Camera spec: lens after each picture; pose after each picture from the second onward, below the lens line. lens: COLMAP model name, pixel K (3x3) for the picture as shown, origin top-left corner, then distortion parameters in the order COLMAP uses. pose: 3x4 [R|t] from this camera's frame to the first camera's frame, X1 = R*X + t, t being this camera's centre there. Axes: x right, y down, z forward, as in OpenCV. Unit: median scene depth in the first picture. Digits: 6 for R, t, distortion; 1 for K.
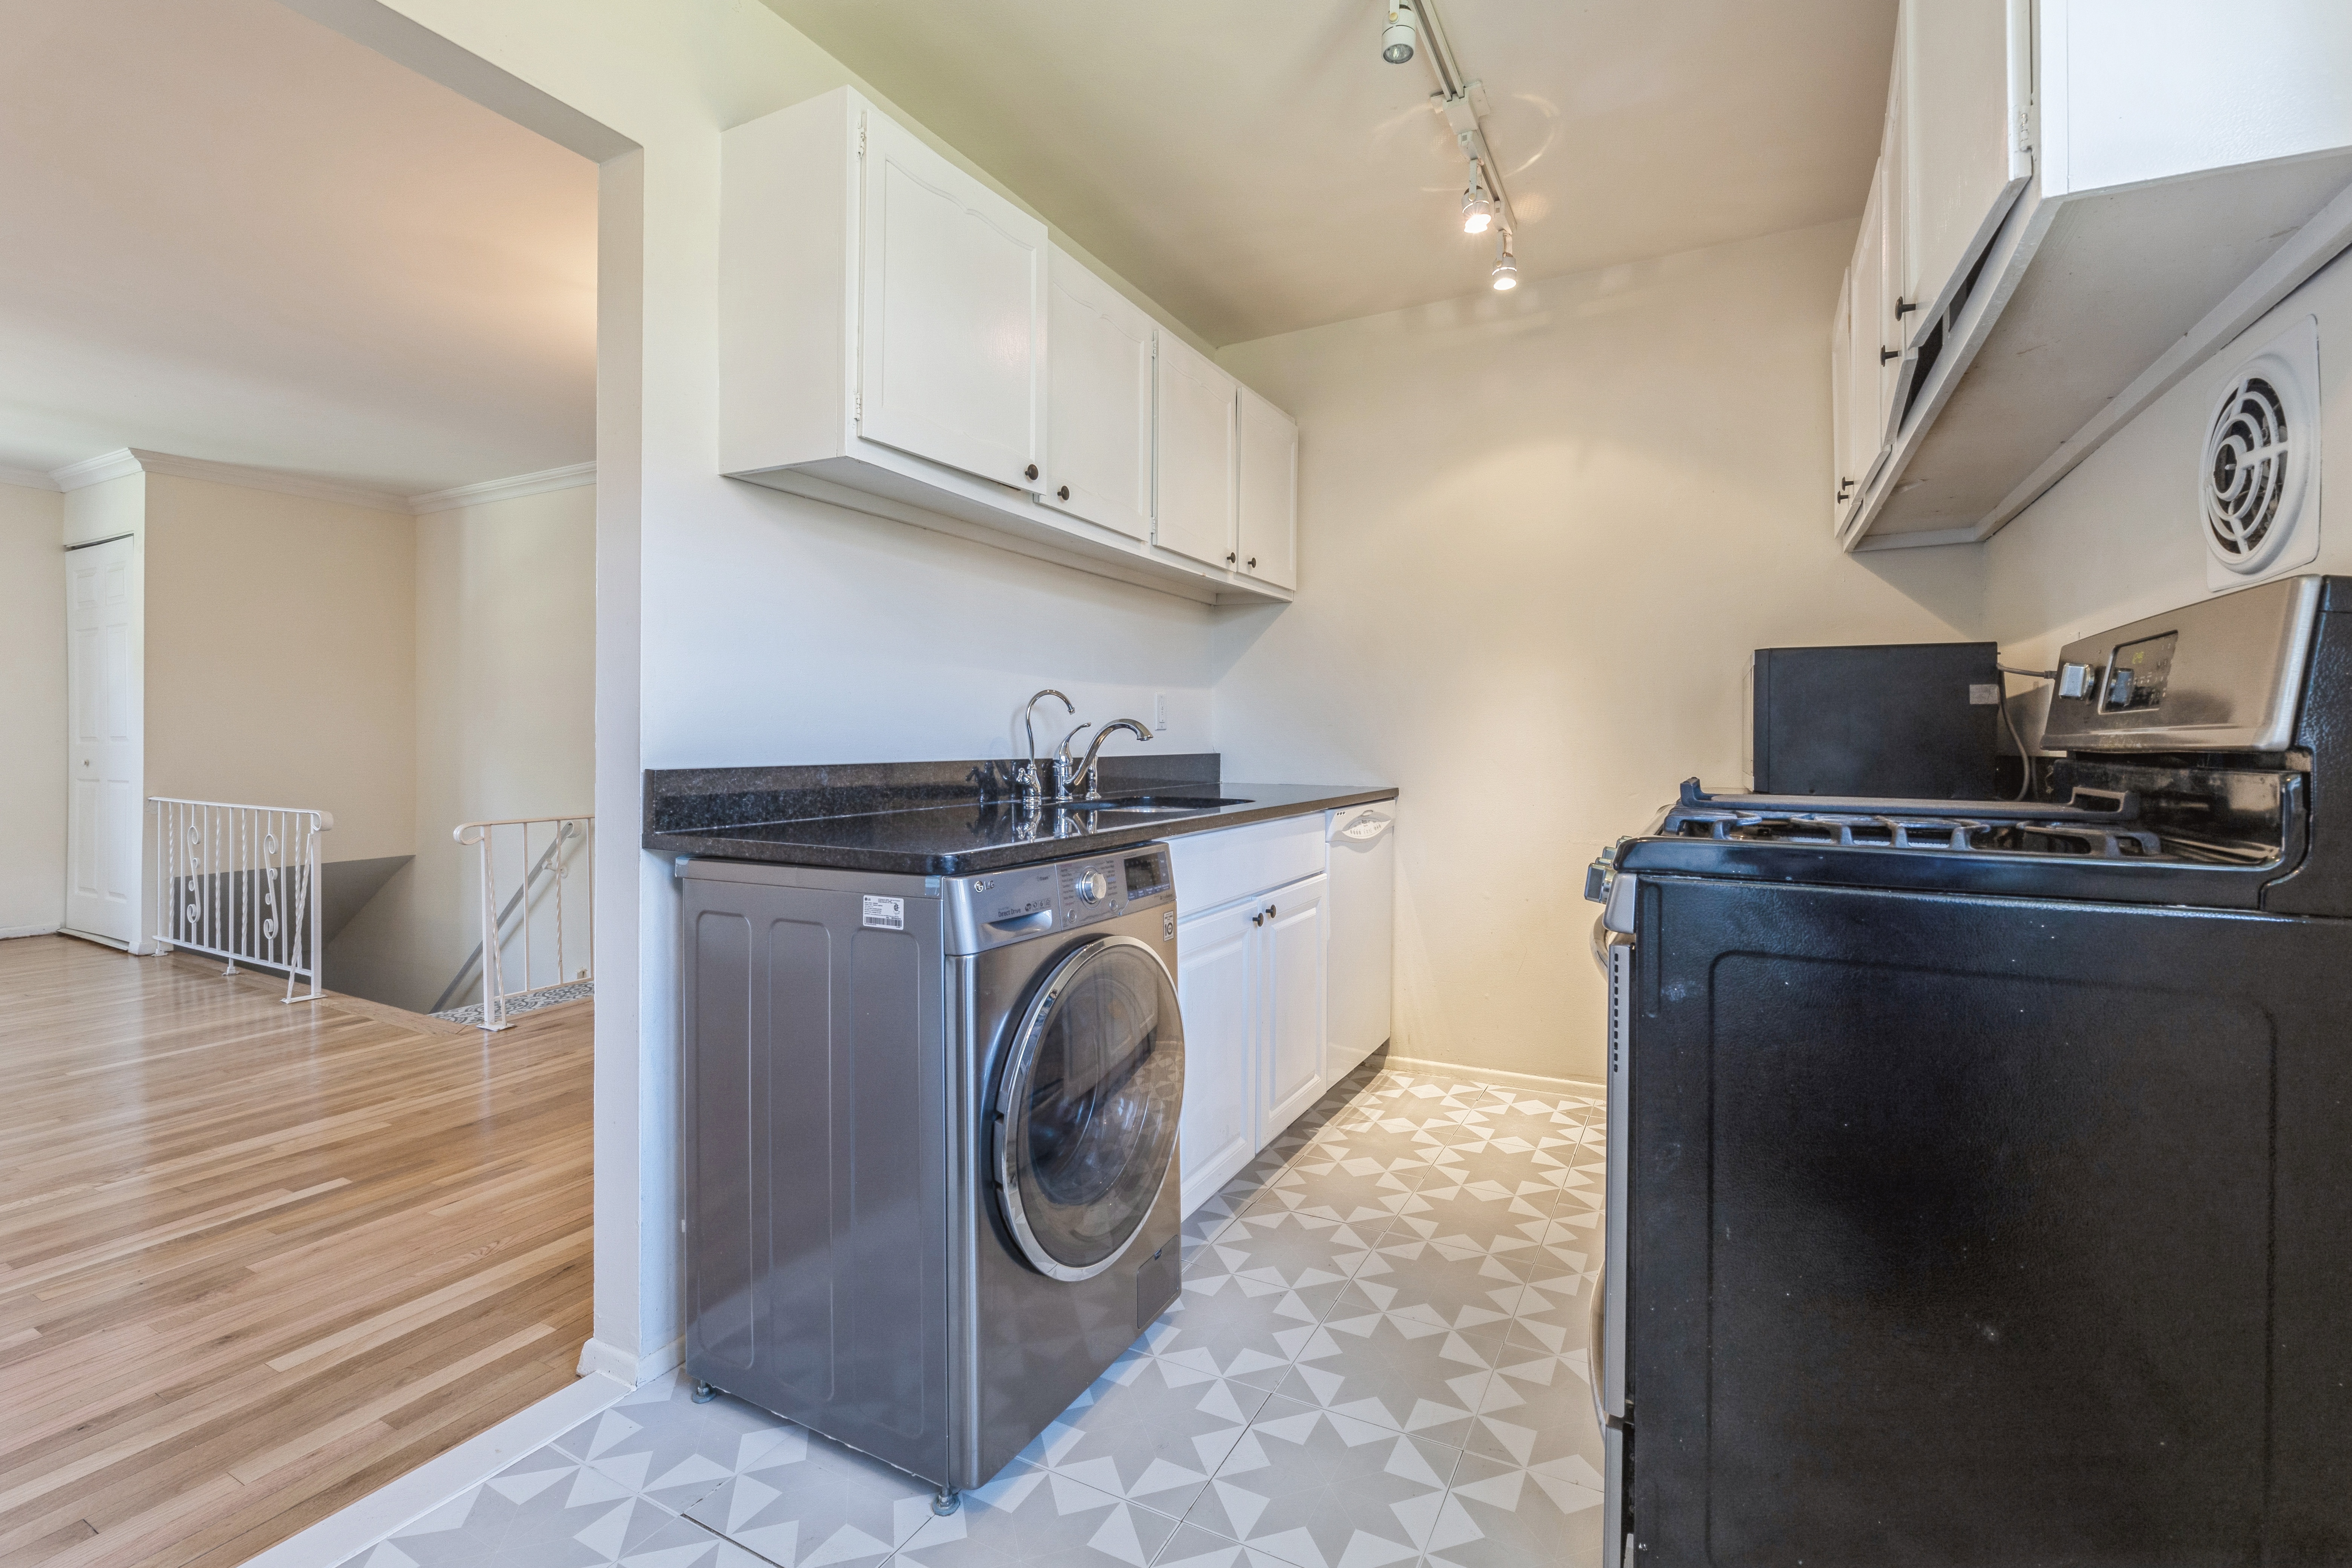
lens RADIAL K [[1029.6, 0, 1178.1], [0, 1029.6, 767.4], [0, 0, 1]] dist [-0.001498, -0.001190]
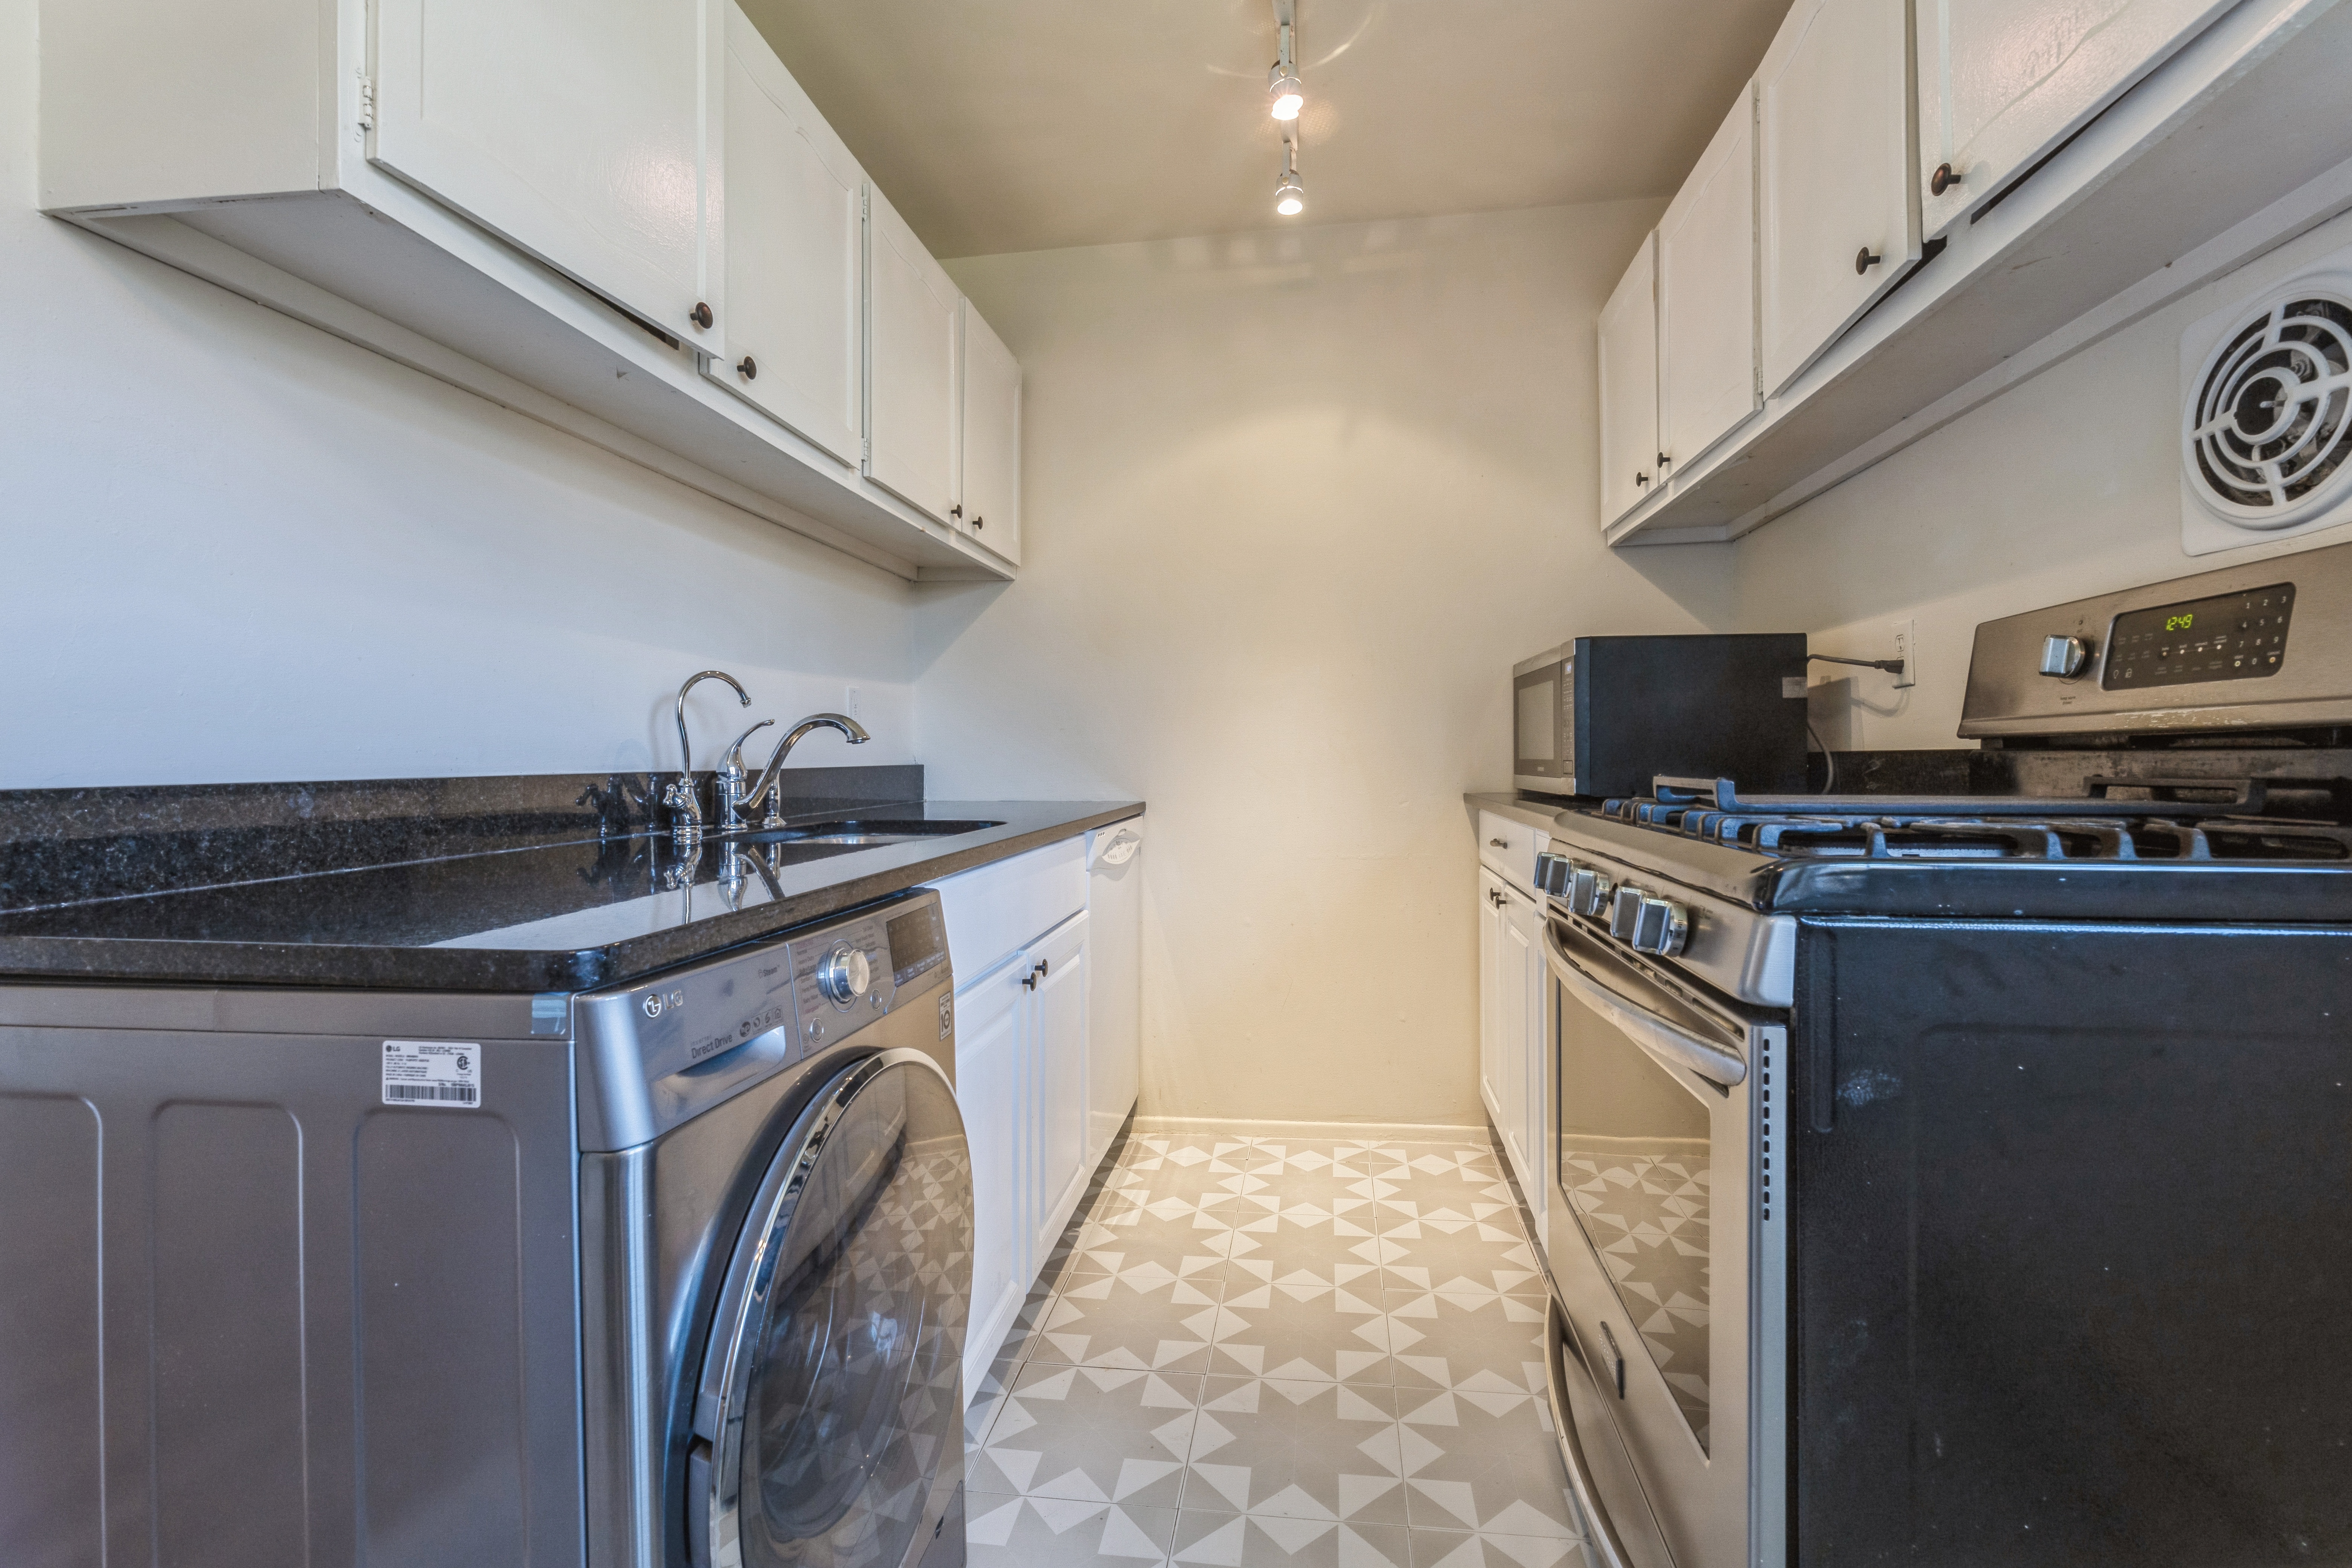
lens RADIAL K [[1029.6, 0, 1178.9], [0, 1029.6, 769.1], [0, 0, 1]] dist [-0.001498, -0.001190]
pose [[0.938601, -0.012591, 0.344776, -0.078467], [0.017943, 0.999763, -0.012336, 0.005559], [-0.344539, 0.017765, 0.938604, 0.273405]]
